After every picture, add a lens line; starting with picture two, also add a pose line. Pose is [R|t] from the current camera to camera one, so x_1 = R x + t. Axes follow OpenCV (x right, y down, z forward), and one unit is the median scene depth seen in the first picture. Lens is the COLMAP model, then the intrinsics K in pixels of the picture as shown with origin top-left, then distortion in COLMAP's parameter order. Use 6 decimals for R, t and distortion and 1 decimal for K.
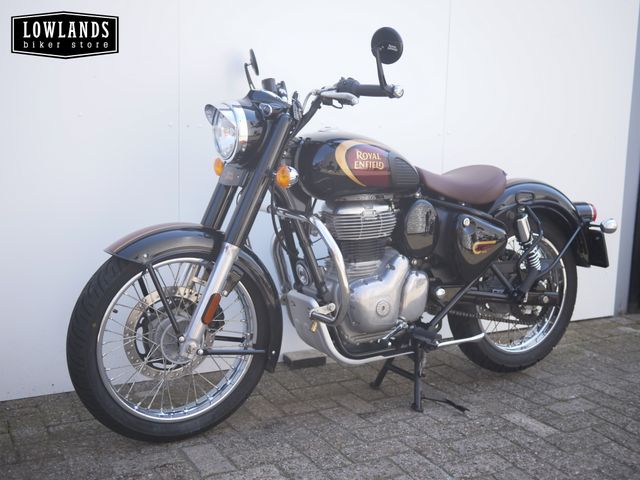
lens RADIAL K [[726.4, 0, 320.0], [0, 726.4, 240.0], [0, 0, 1]] dist [-0.010083, -0.001719]
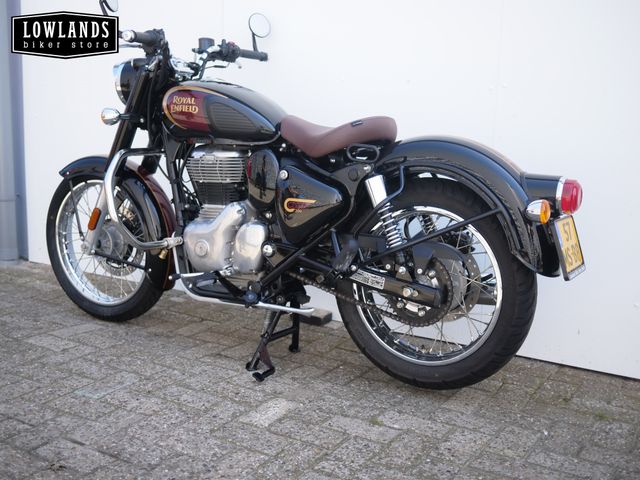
lens RADIAL K [[726.4, 0, 320.0], [0, 726.4, 240.0], [0, 0, 1]] dist [-0.010083, -0.001719]
pose [[0.490725, 0.125490, -0.862230, 1.037986], [-0.141421, 0.987924, 0.063295, -0.008088], [0.859761, 0.090877, 0.502546, 0.609987]]
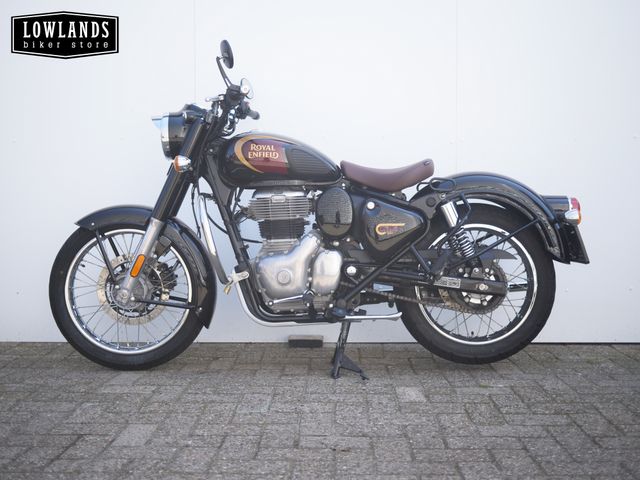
lens RADIAL K [[726.4, 0, 320.0], [0, 726.4, 240.0], [0, 0, 1]] dist [-0.010083, -0.001719]
pose [[0.863424, -0.009366, -0.504393, 0.711989], [-0.044466, 0.994523, -0.094584, 0.139209], [0.502516, 0.104095, 0.858278, 0.017462]]
